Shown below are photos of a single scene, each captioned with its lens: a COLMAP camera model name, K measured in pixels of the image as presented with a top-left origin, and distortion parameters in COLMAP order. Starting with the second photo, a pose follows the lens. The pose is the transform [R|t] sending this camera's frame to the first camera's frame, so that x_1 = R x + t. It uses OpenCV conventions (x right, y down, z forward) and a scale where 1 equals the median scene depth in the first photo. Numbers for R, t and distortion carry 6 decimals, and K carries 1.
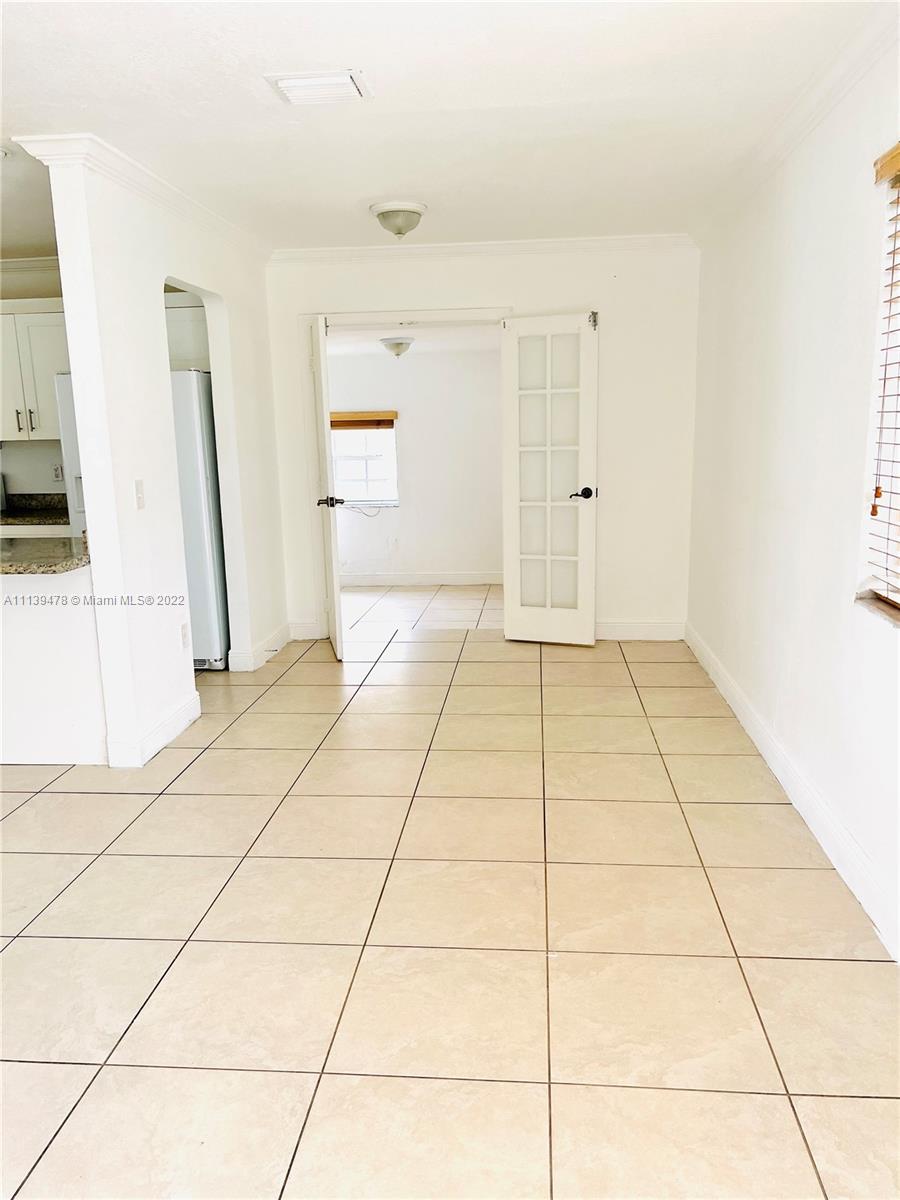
lens RADIAL K [[897.8, 0, 451.7], [0, 897.8, 605.8], [0, 0, 1]] dist [0.092759, -0.101451]
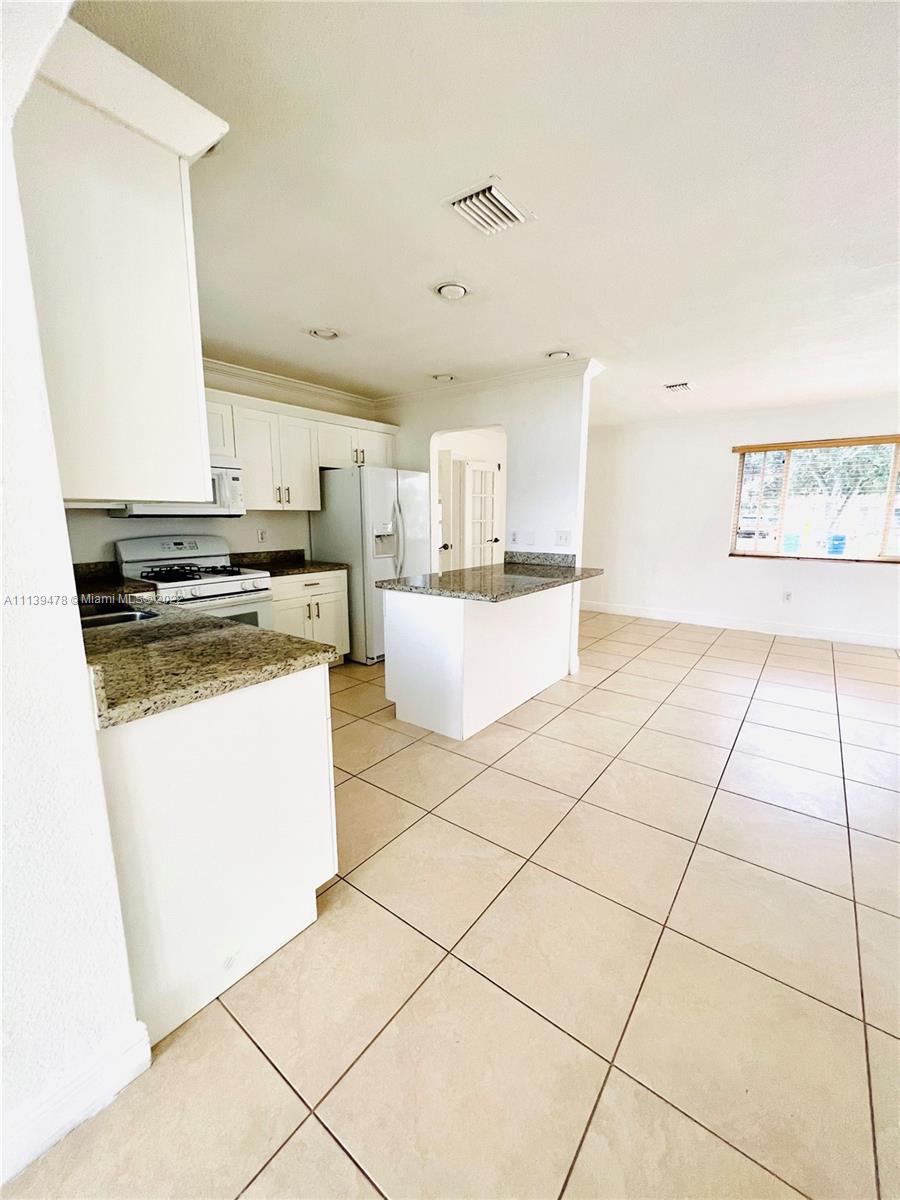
lens RADIAL K [[481.2, 0, 450.0], [0, 481.2, 600.0], [0, 0, 1]] dist [0.001345, 0.000095]
pose [[0.523746, -0.122236, 0.843059, -1.049134], [0.153347, 0.987014, 0.047842, -0.055187], [-0.837959, 0.104224, 0.535689, 0.489359]]
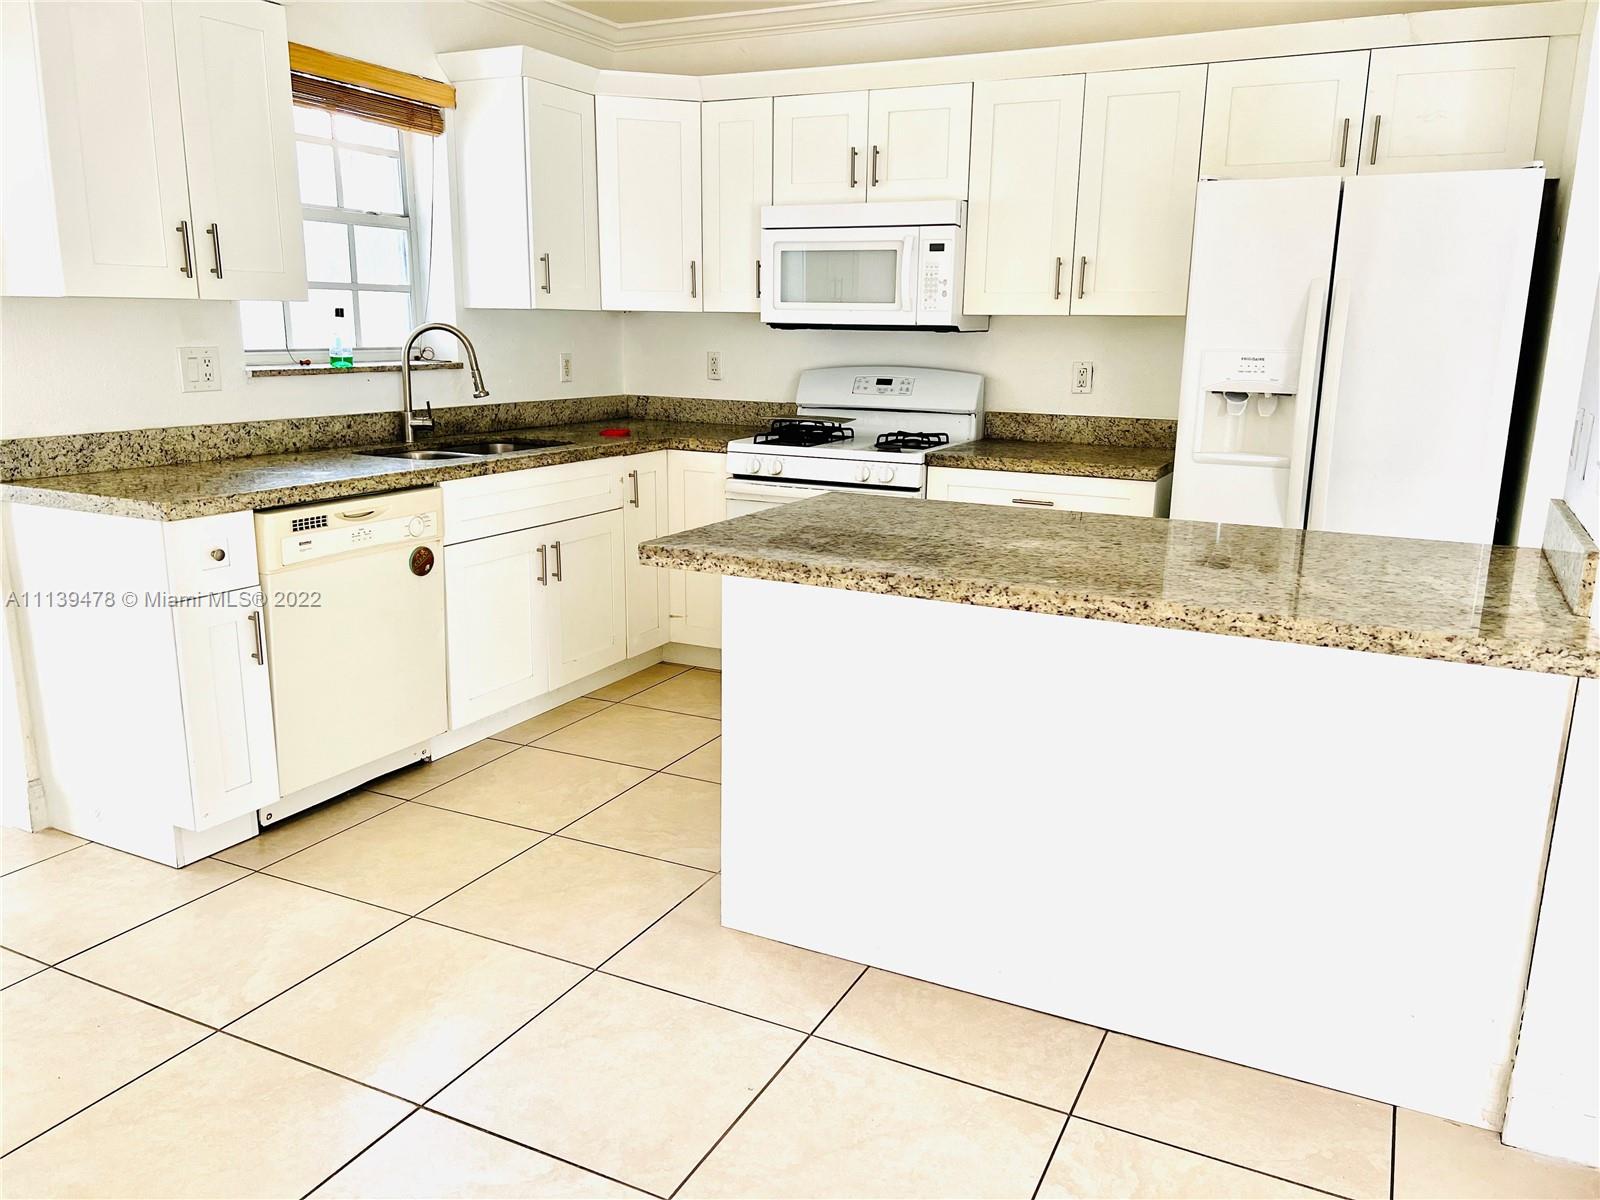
lens RADIAL K [[1200.8, 0, 802.1], [0, 1200.8, 588.1], [0, 0, 1]] dist [0.072258, -0.078696]
pose [[0.934485, 0.115632, -0.336700, -0.393135], [-0.107581, 0.993286, 0.042537, -0.039779], [0.339358, -0.003528, 0.940651, 0.310426]]
